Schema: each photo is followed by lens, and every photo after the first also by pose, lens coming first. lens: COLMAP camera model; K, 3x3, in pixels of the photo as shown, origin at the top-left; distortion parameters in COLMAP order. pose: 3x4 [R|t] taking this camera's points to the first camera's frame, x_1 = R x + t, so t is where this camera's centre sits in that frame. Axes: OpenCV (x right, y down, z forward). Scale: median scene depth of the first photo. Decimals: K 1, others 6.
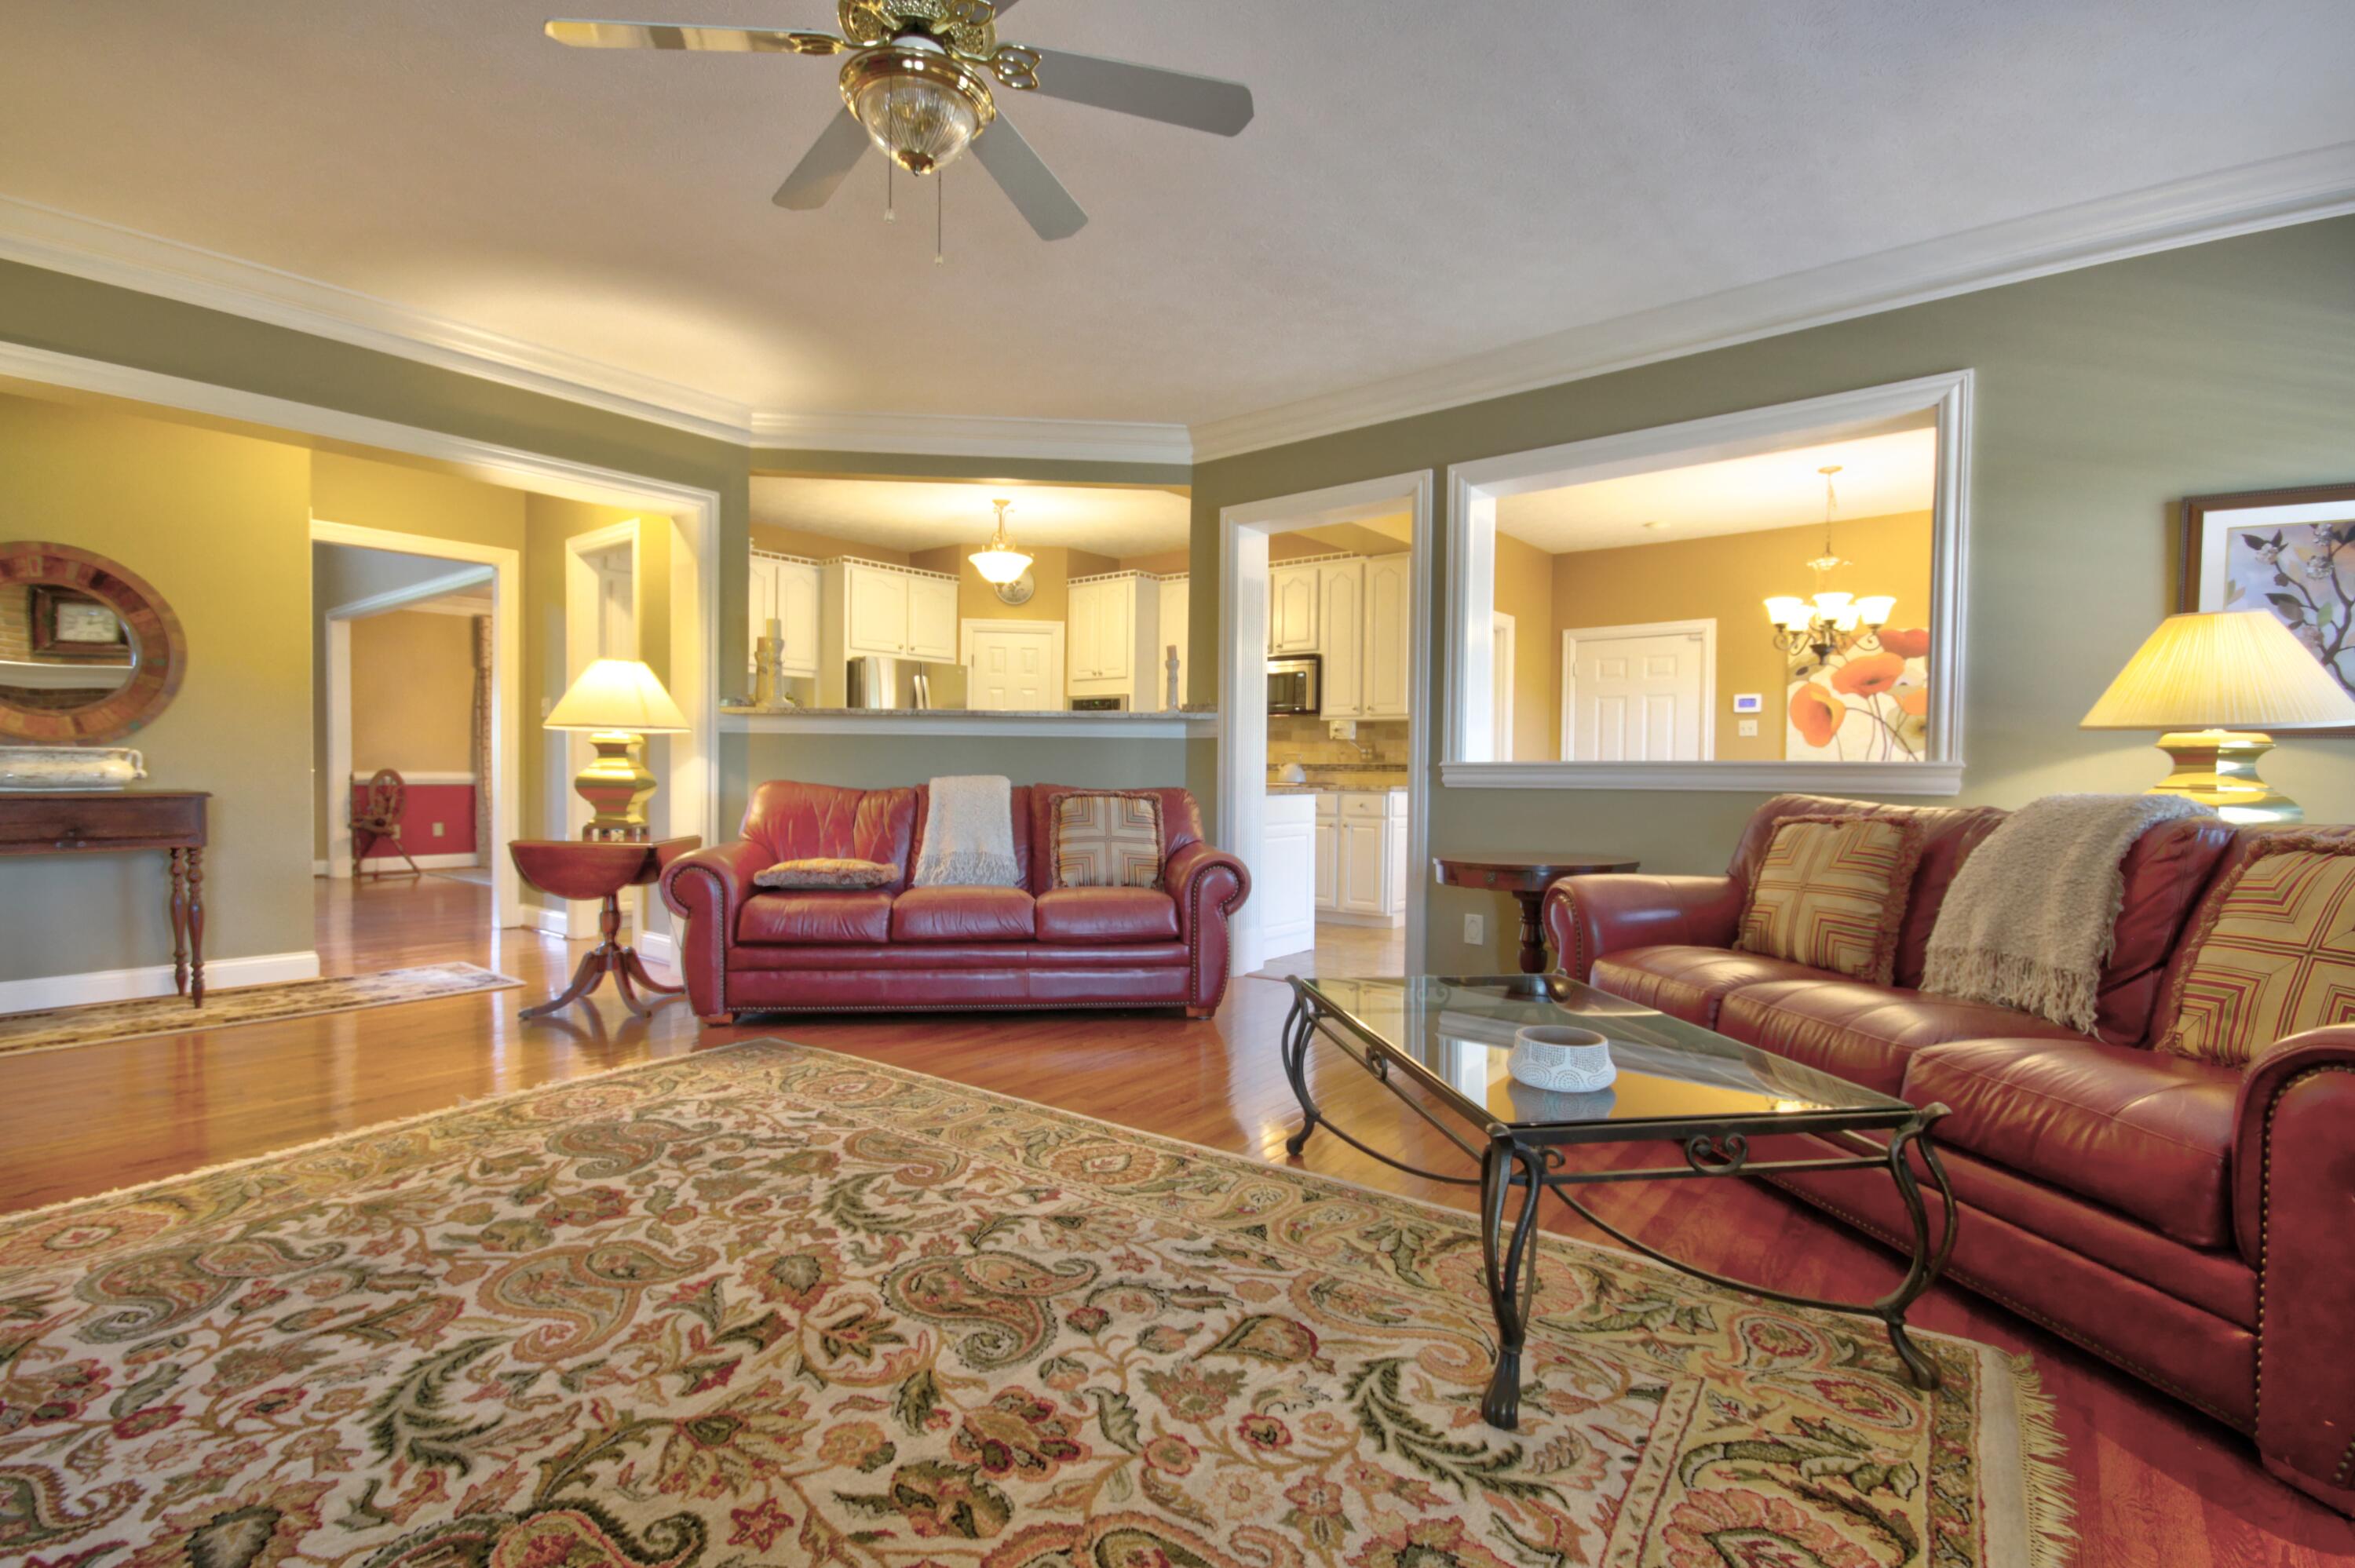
lens RADIAL K [[1082.5, 0, 1153.9], [0, 1082.5, 782.6], [0, 0, 1]] dist [-0.001722, -0.001824]
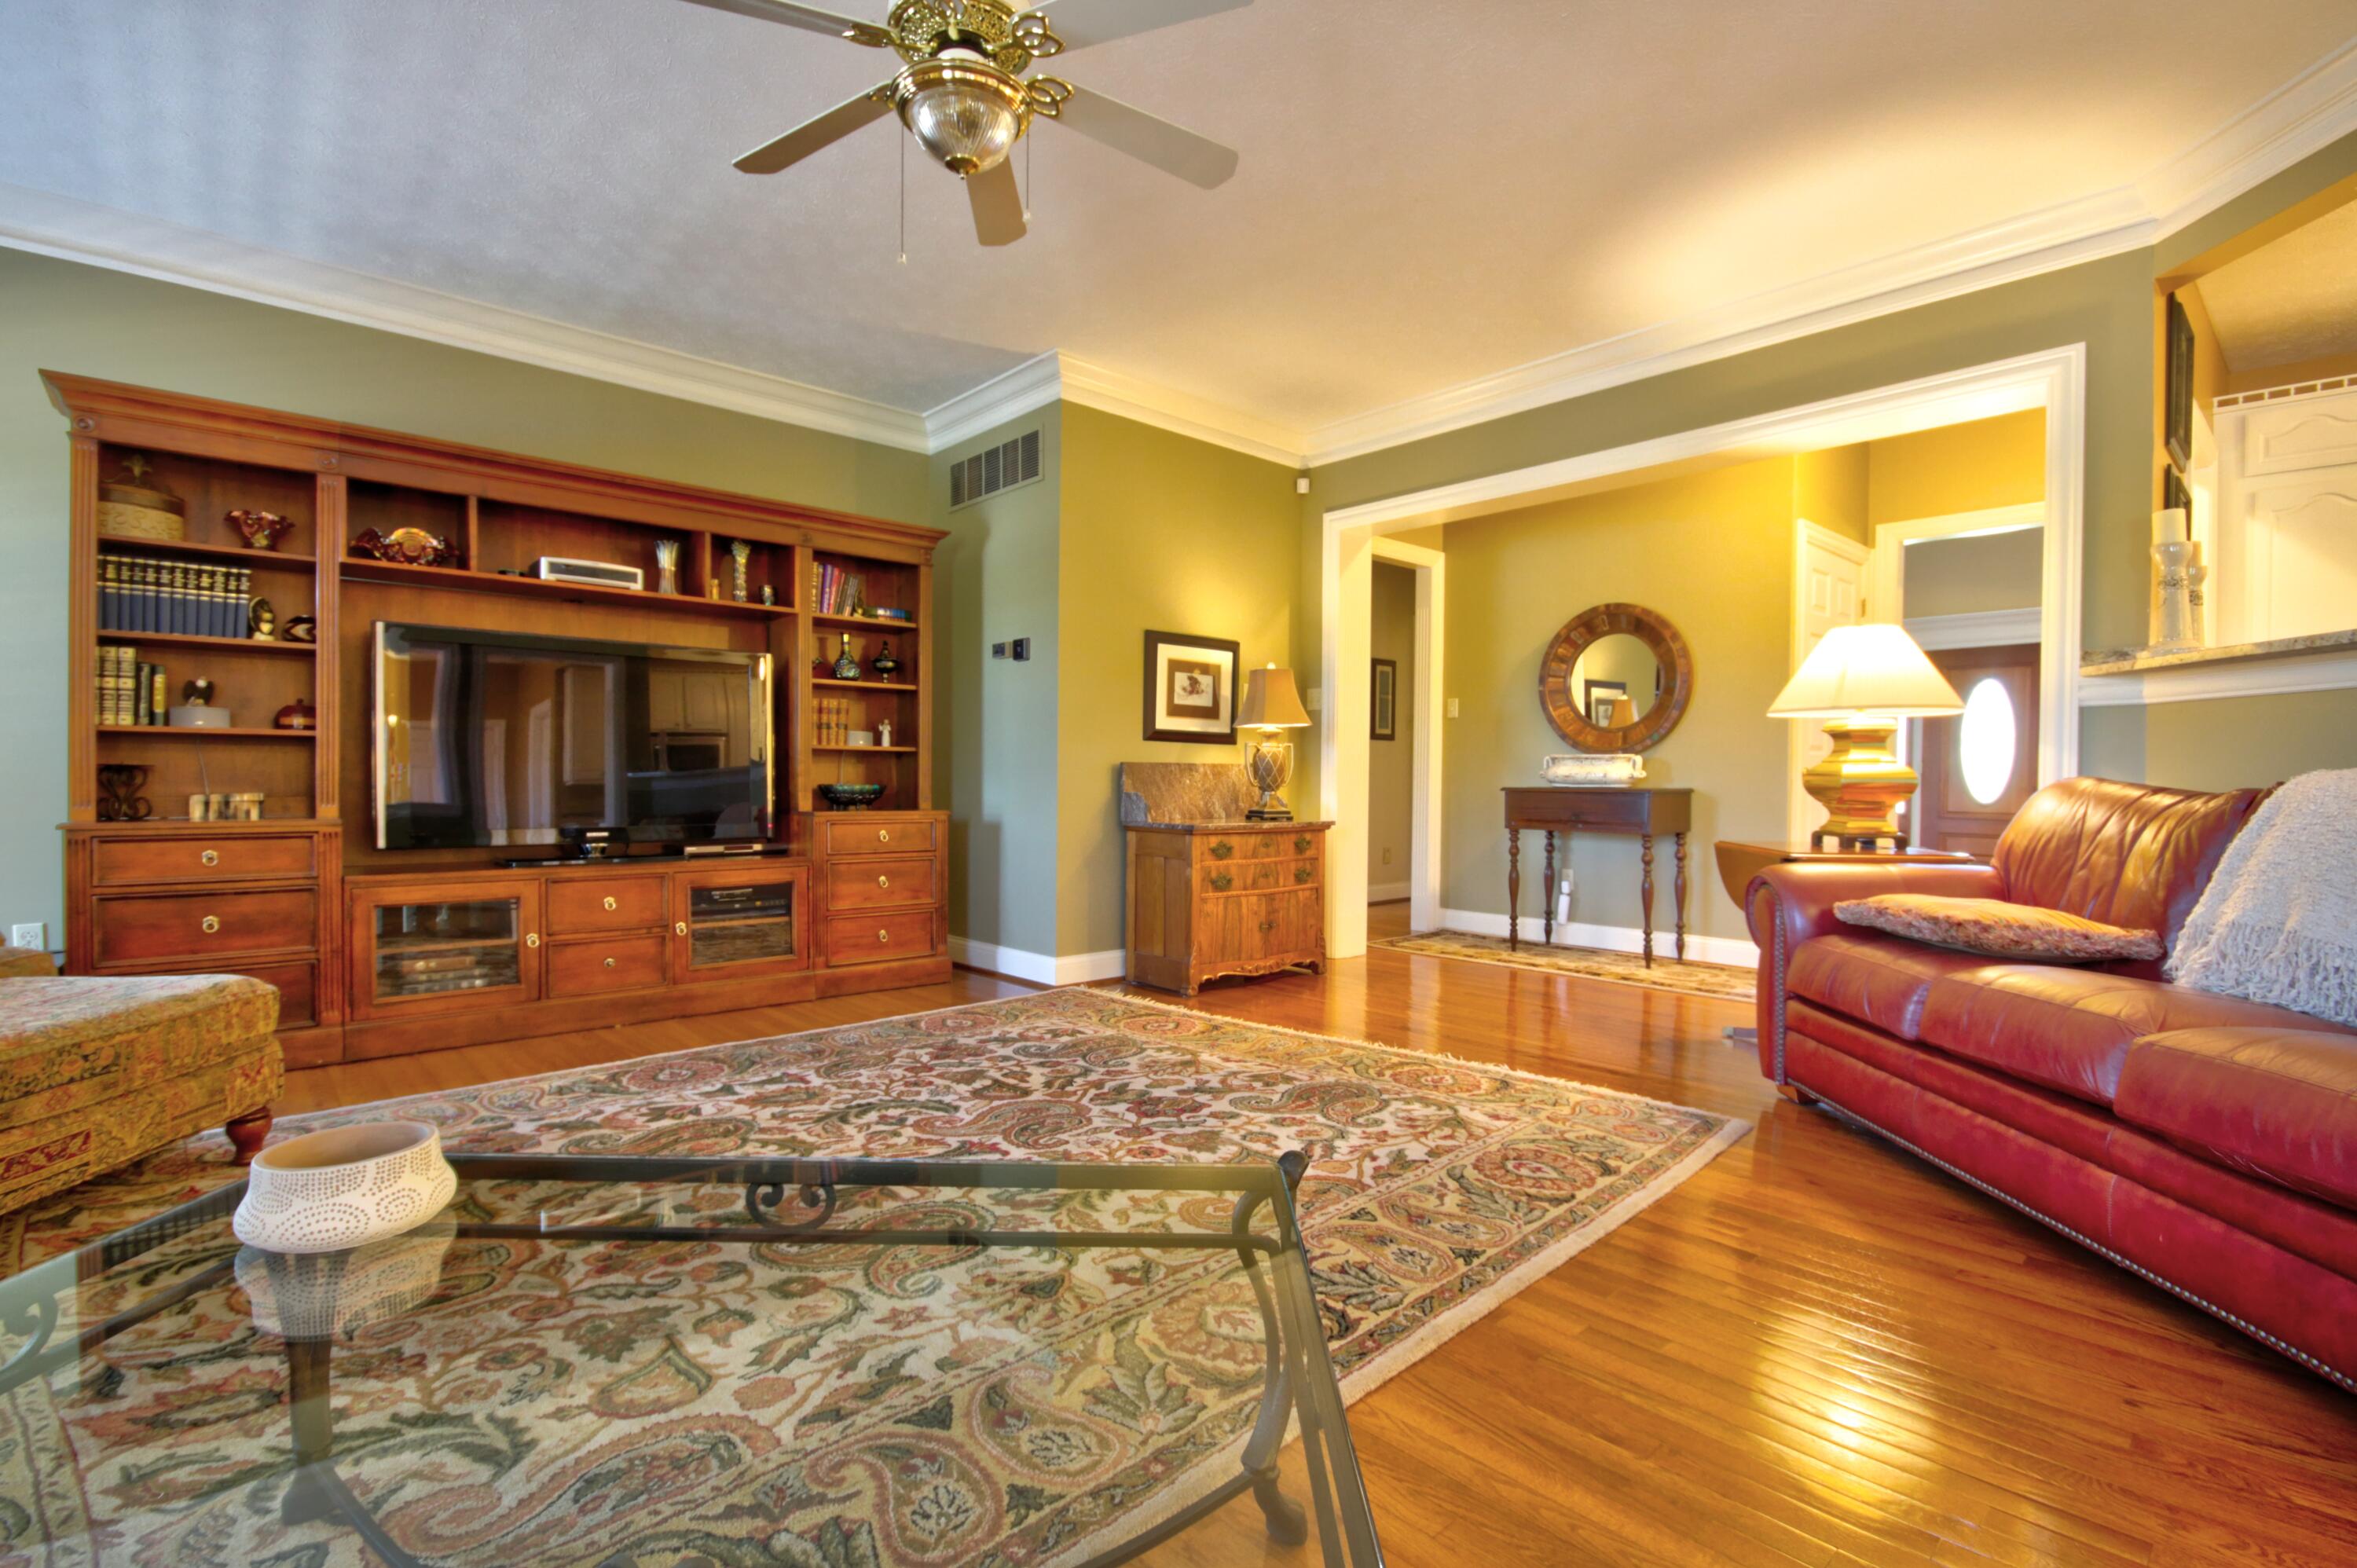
lens RADIAL K [[1083.5, 0, 1176.4], [0, 1083.5, 789.7], [0, 0, 1]] dist [-0.001722, -0.001824]
pose [[-0.145027, 0.001631, -0.989426, 0.725319], [-0.021530, 0.999757, 0.004804, 0.028336], [0.989194, 0.021999, -0.144956, 1.243227]]
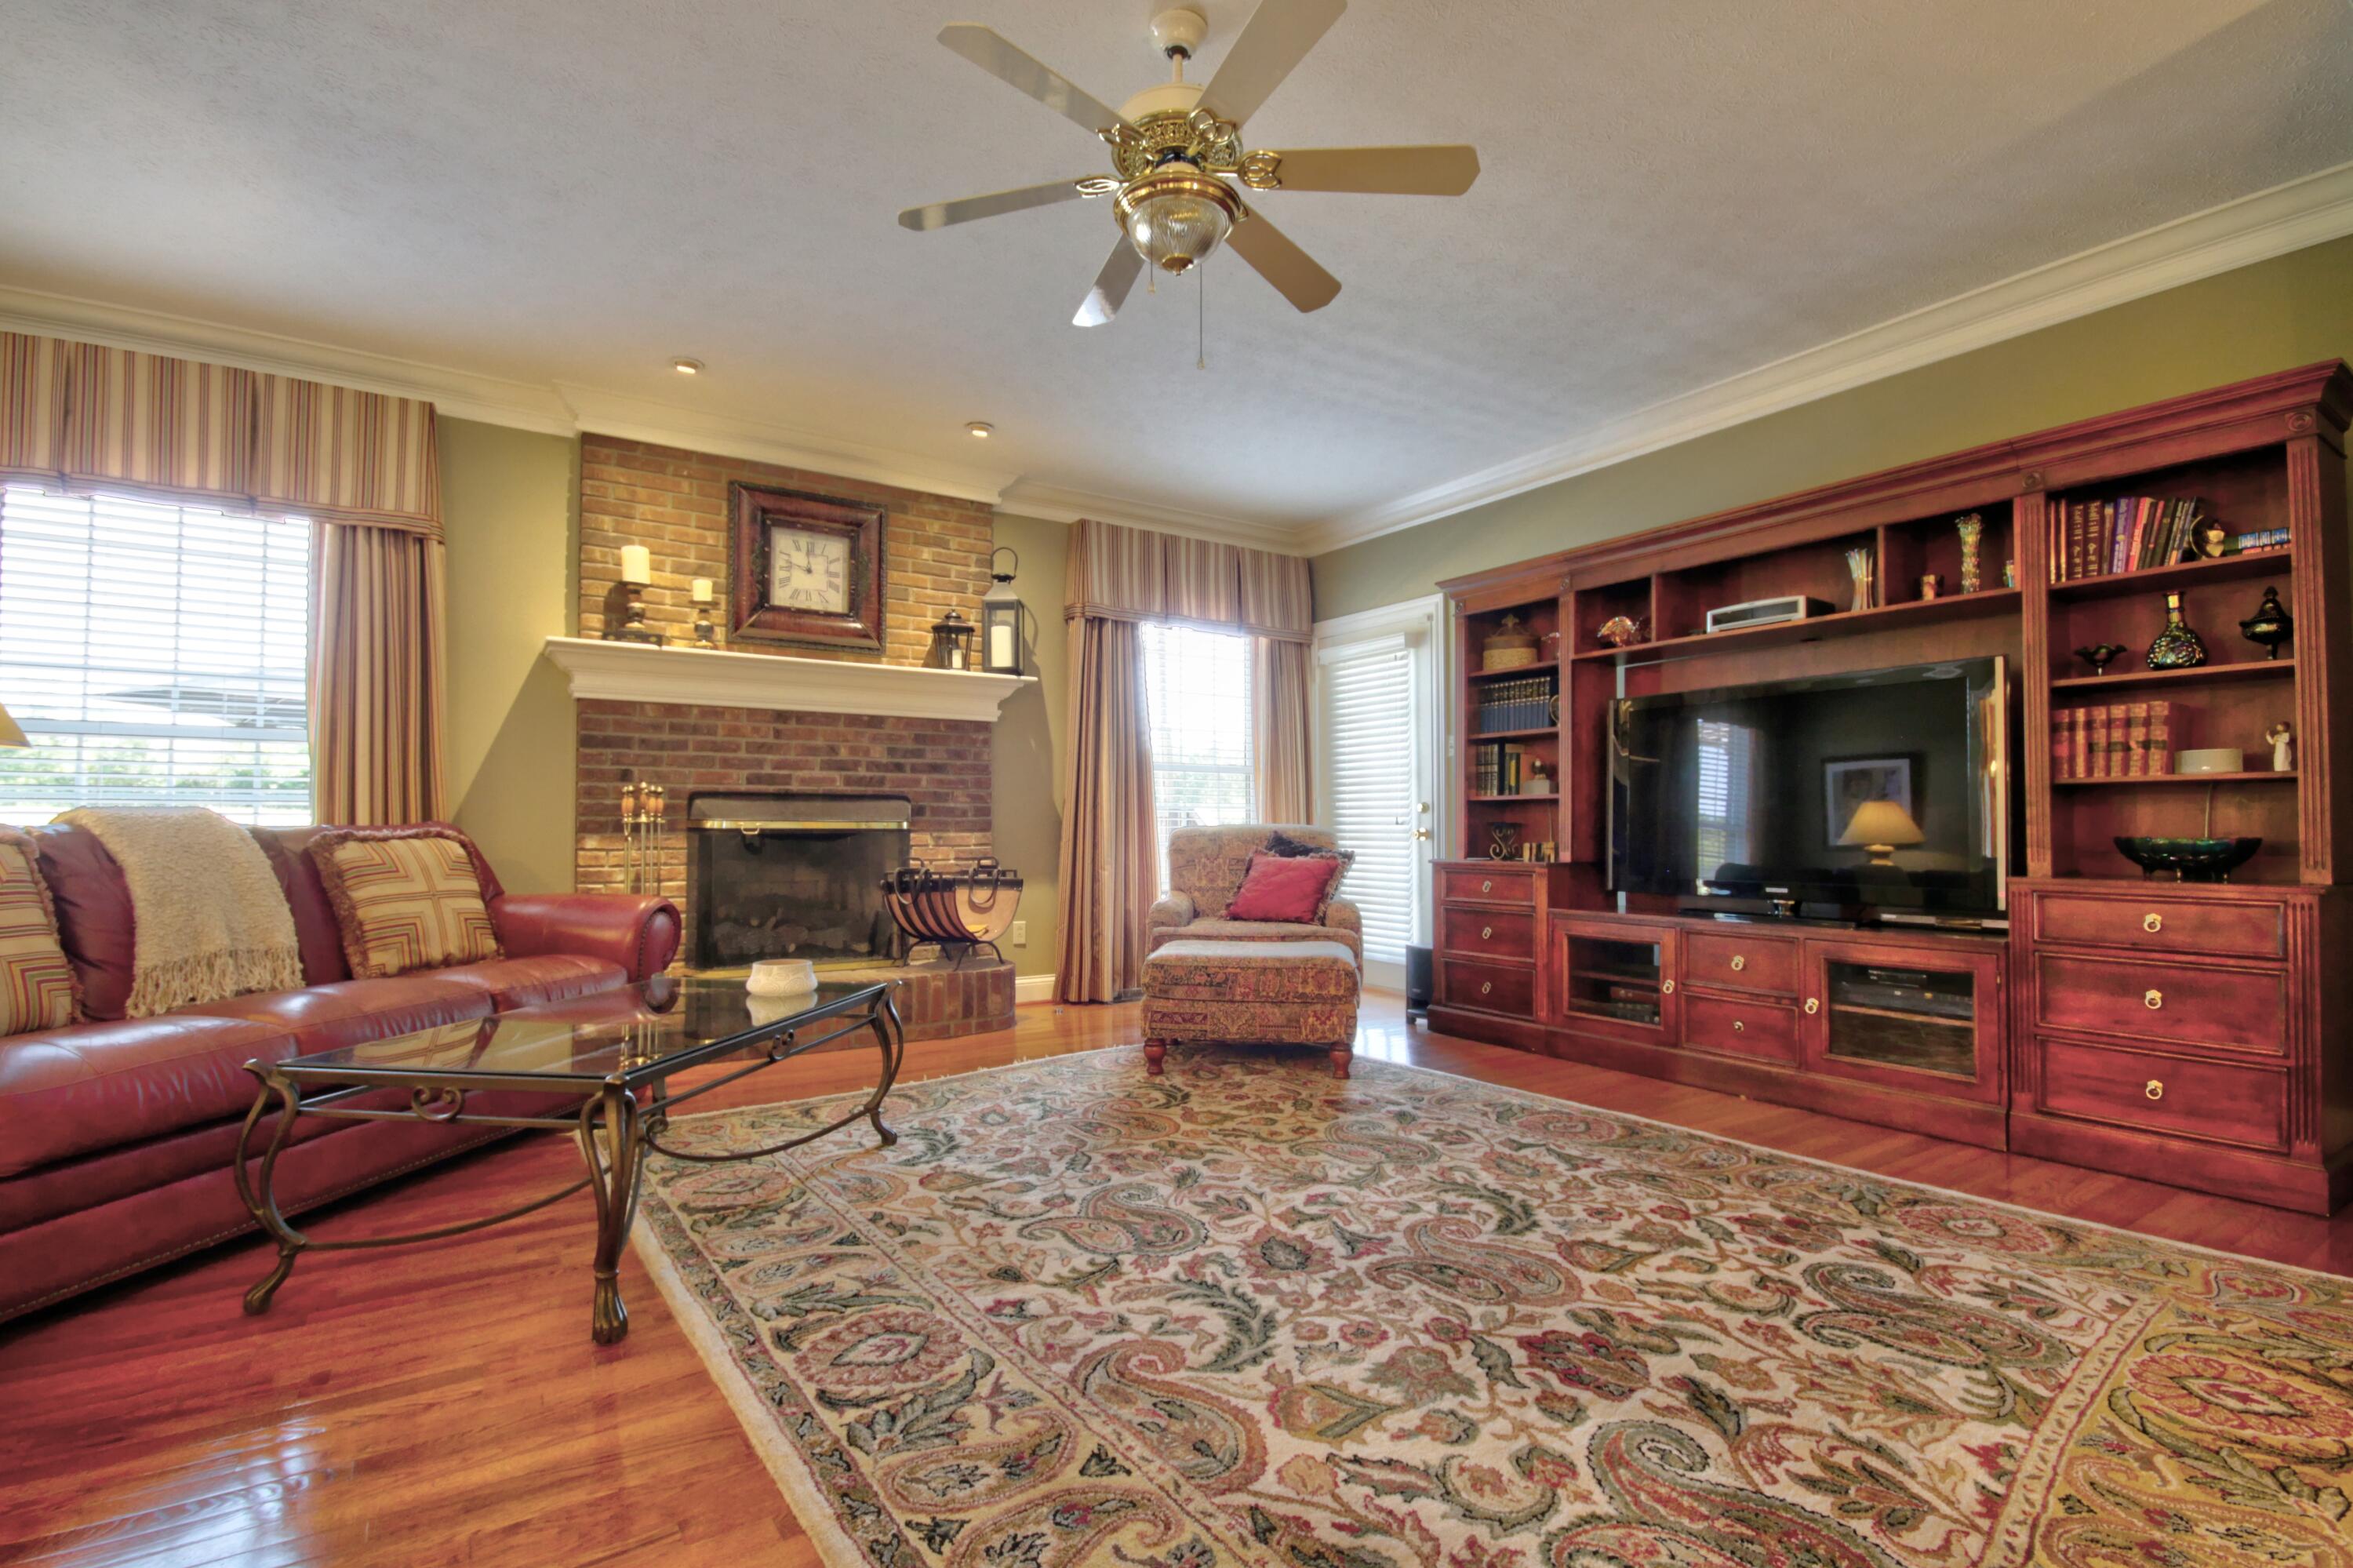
lens RADIAL K [[1081.8, 0, 1165.3], [0, 1081.8, 789.2], [0, 0, 1]] dist [-0.001722, -0.001824]
pose [[-0.955808, 0.004953, 0.293951, -0.492692], [-0.001714, 0.999747, -0.022418, 0.015503], [-0.293988, -0.021931, -0.955558, 1.901971]]
